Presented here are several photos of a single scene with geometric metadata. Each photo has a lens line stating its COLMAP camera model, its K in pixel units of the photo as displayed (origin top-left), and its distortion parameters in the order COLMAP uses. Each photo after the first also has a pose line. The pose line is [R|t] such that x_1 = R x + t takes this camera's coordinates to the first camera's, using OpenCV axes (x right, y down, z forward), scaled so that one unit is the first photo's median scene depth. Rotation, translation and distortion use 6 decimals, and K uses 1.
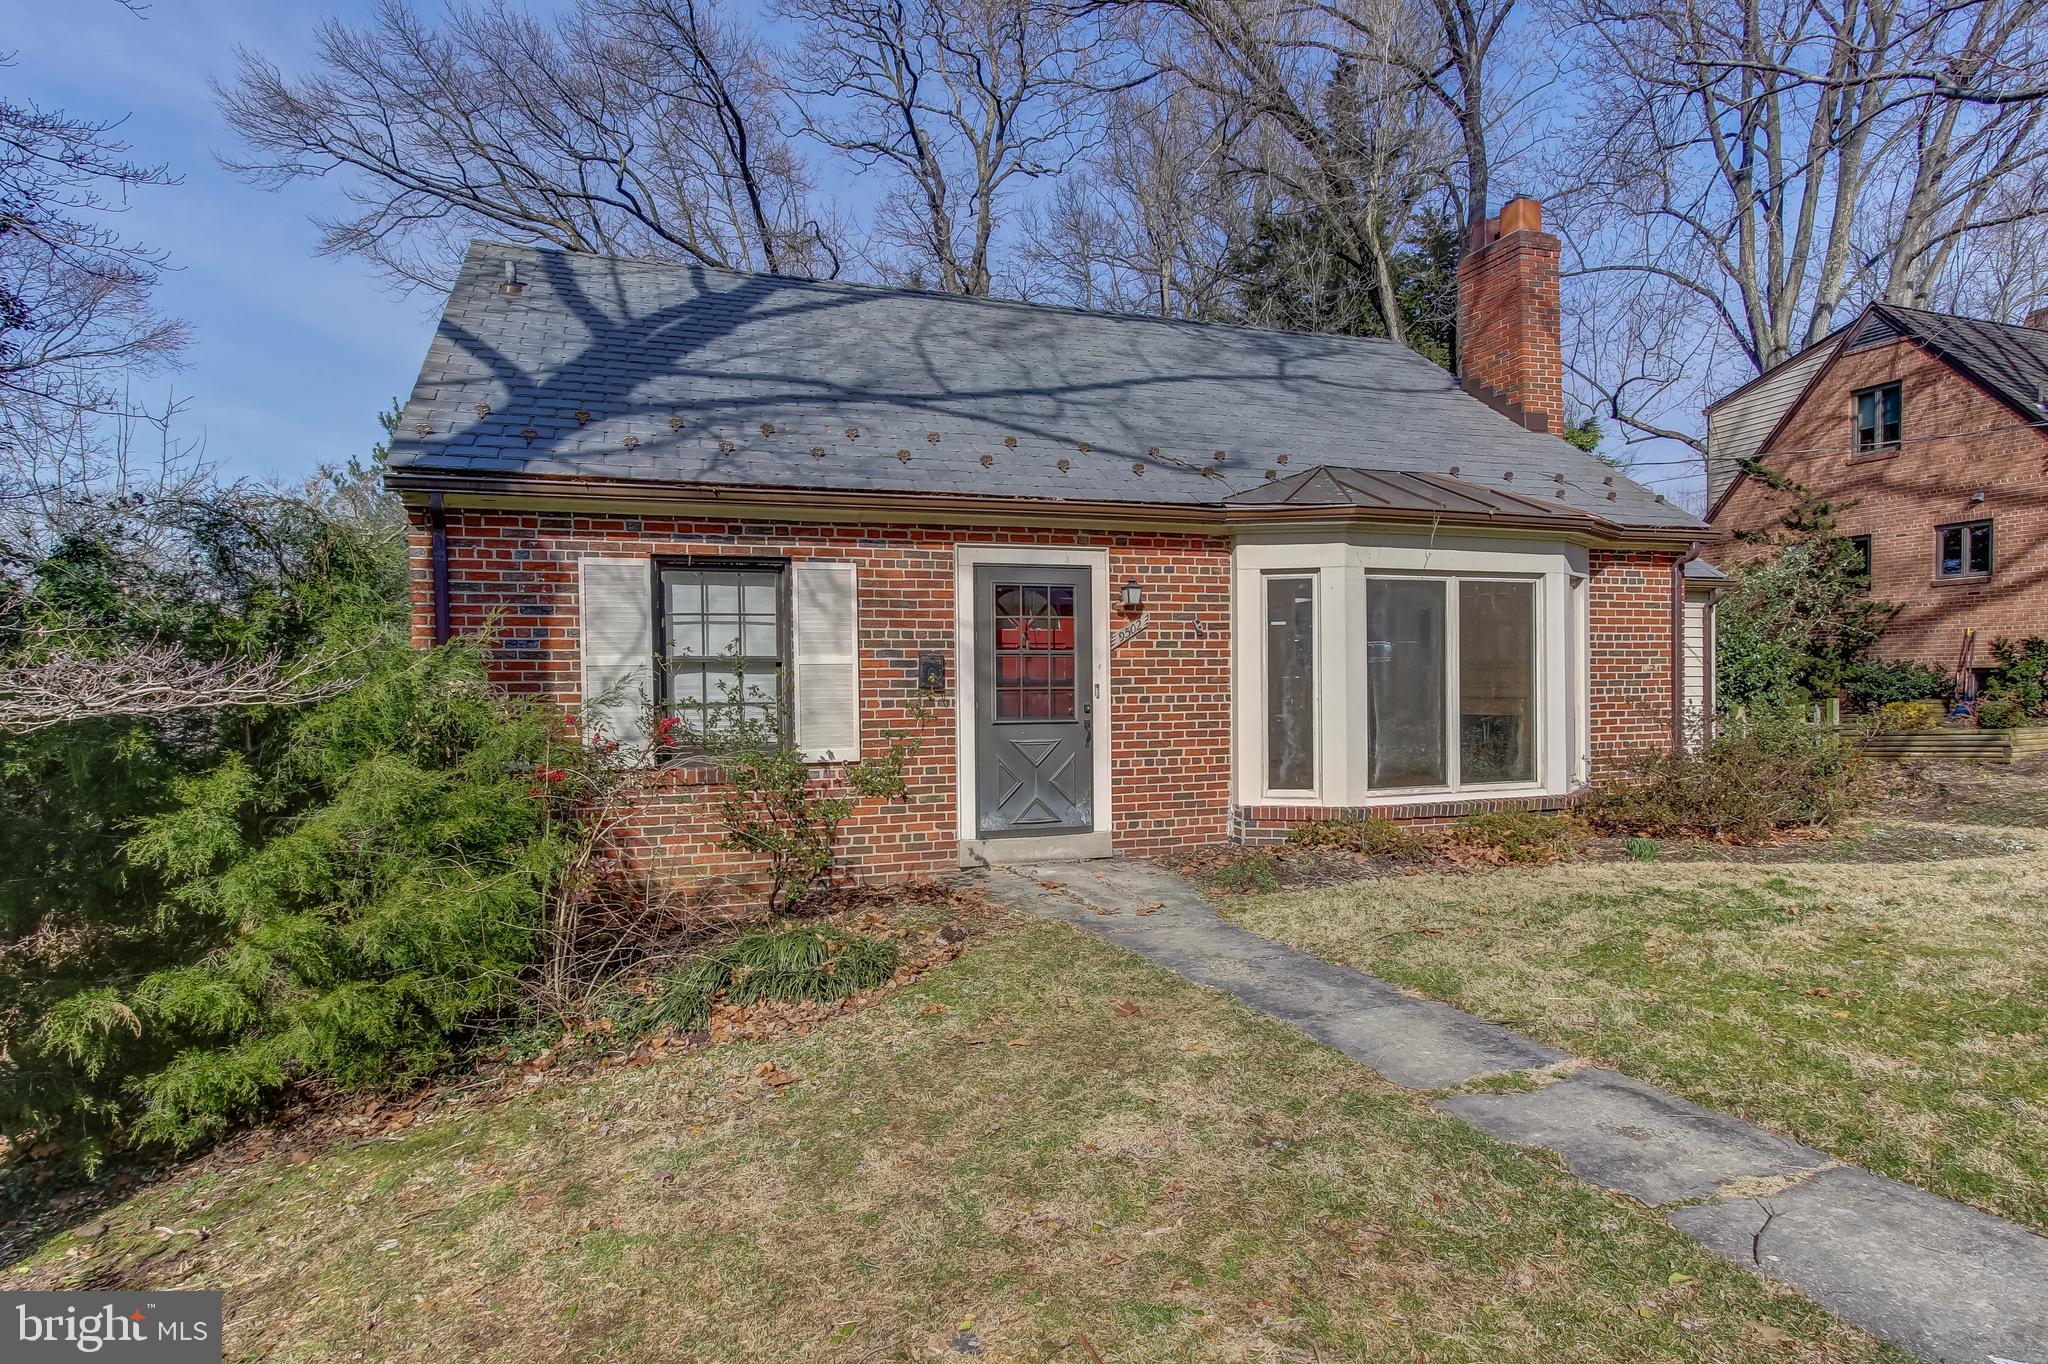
lens RADIAL K [[1134.0, 0, 1024.0], [0, 1134.0, 682.0], [0, 0, 1]] dist [-0.007081, 0.001888]
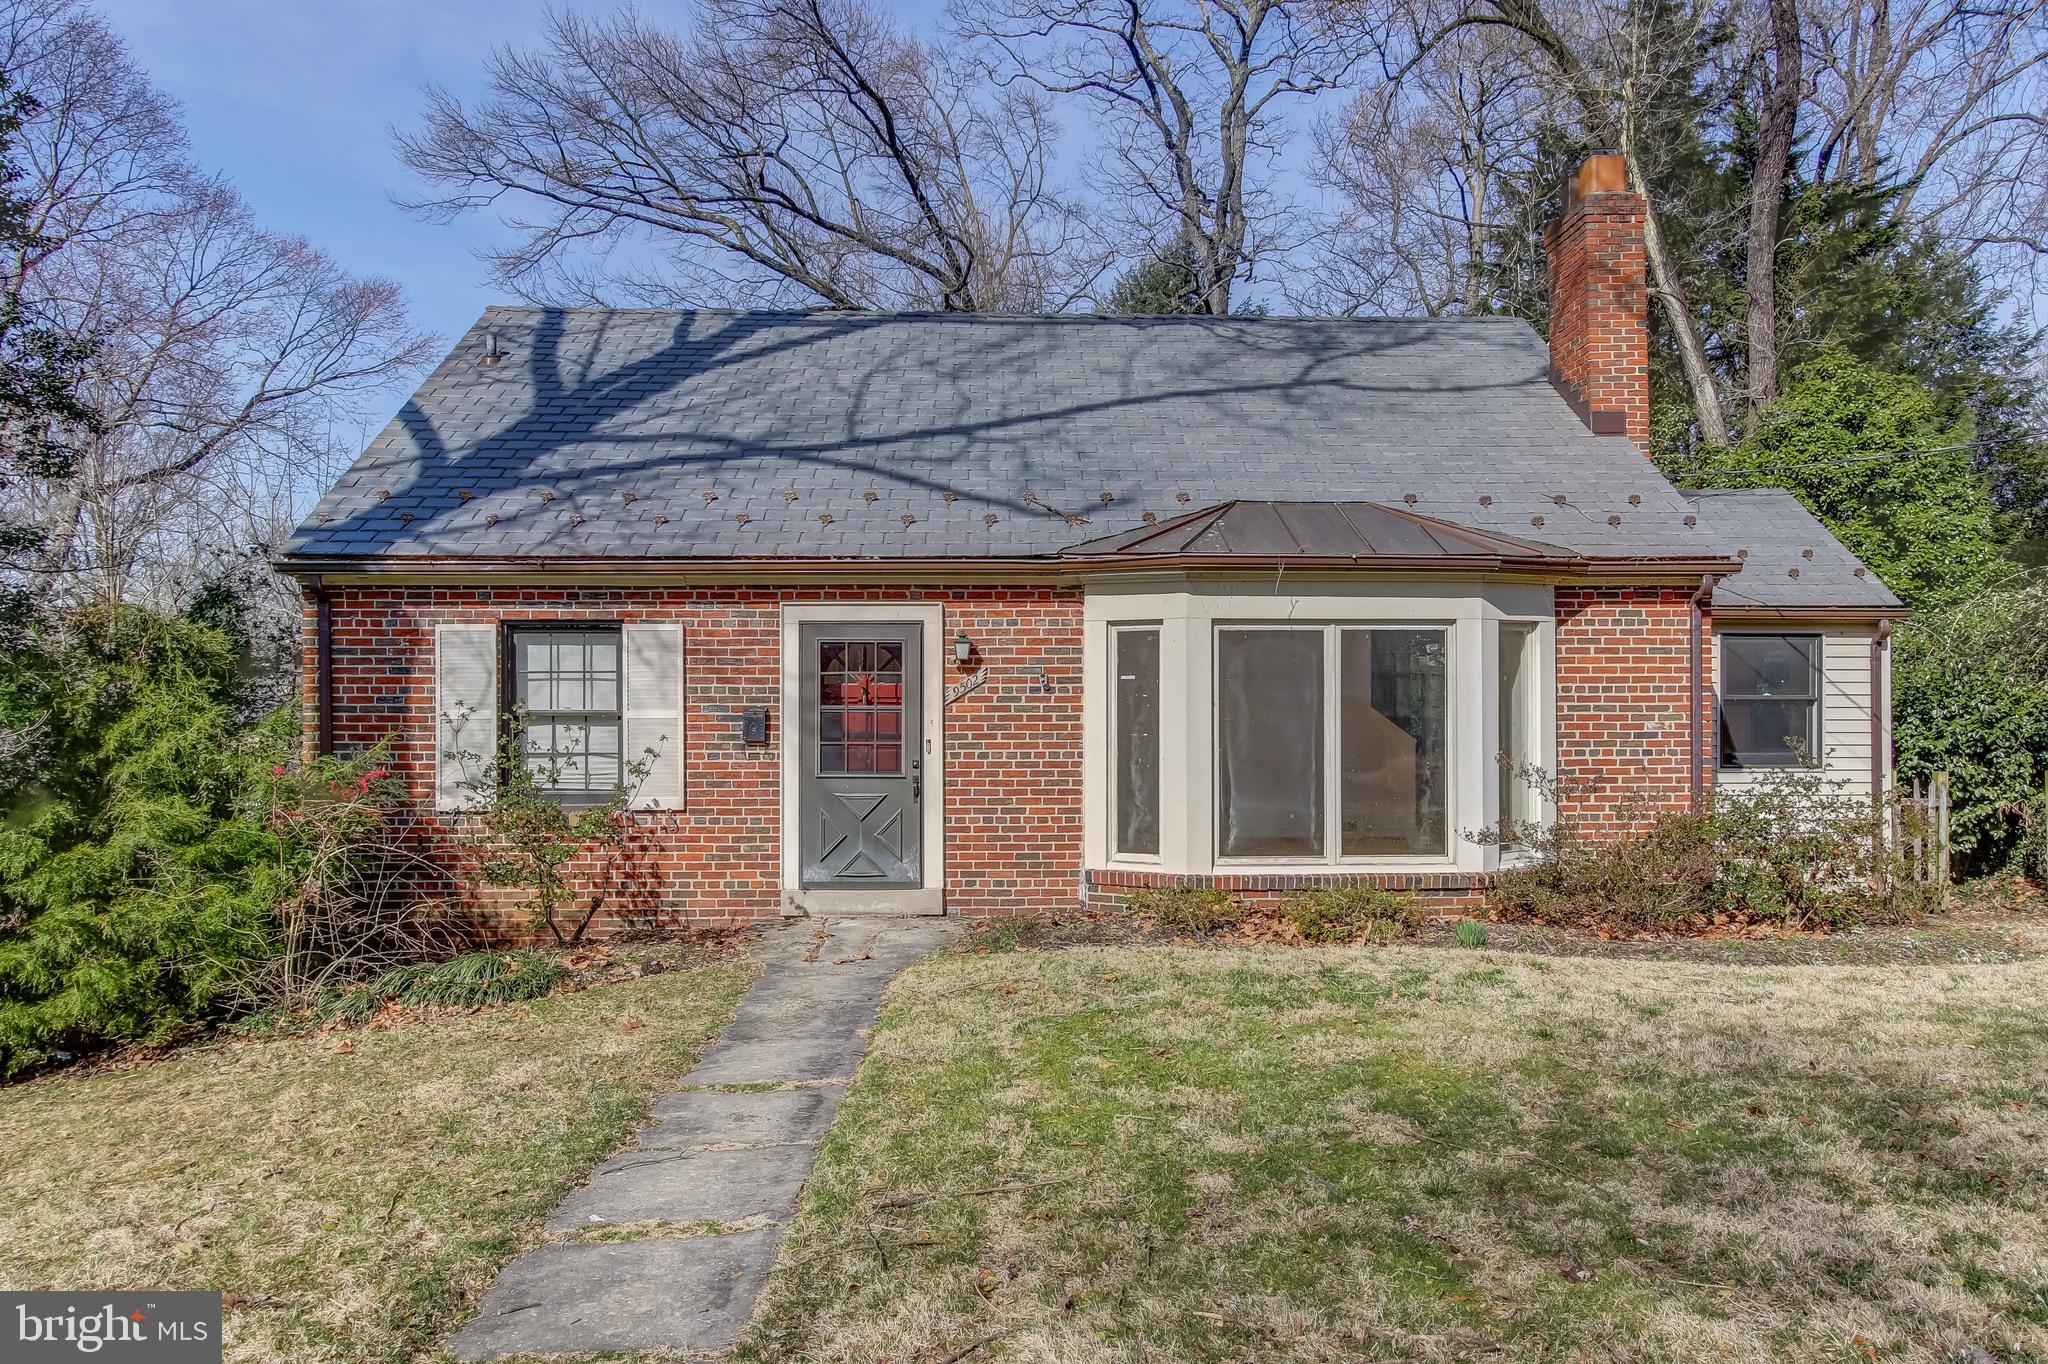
lens RADIAL K [[1454.1, 0, 1024.0], [0, 1454.1, 682.0], [0, 0, 1]] dist [-0.009965, -0.004391]
pose [[0.956378, 0.004201, -0.292102, 0.532240], [-0.009057, 0.999842, -0.015273, -0.030708], [0.291992, 0.017252, 0.956265, -0.200991]]
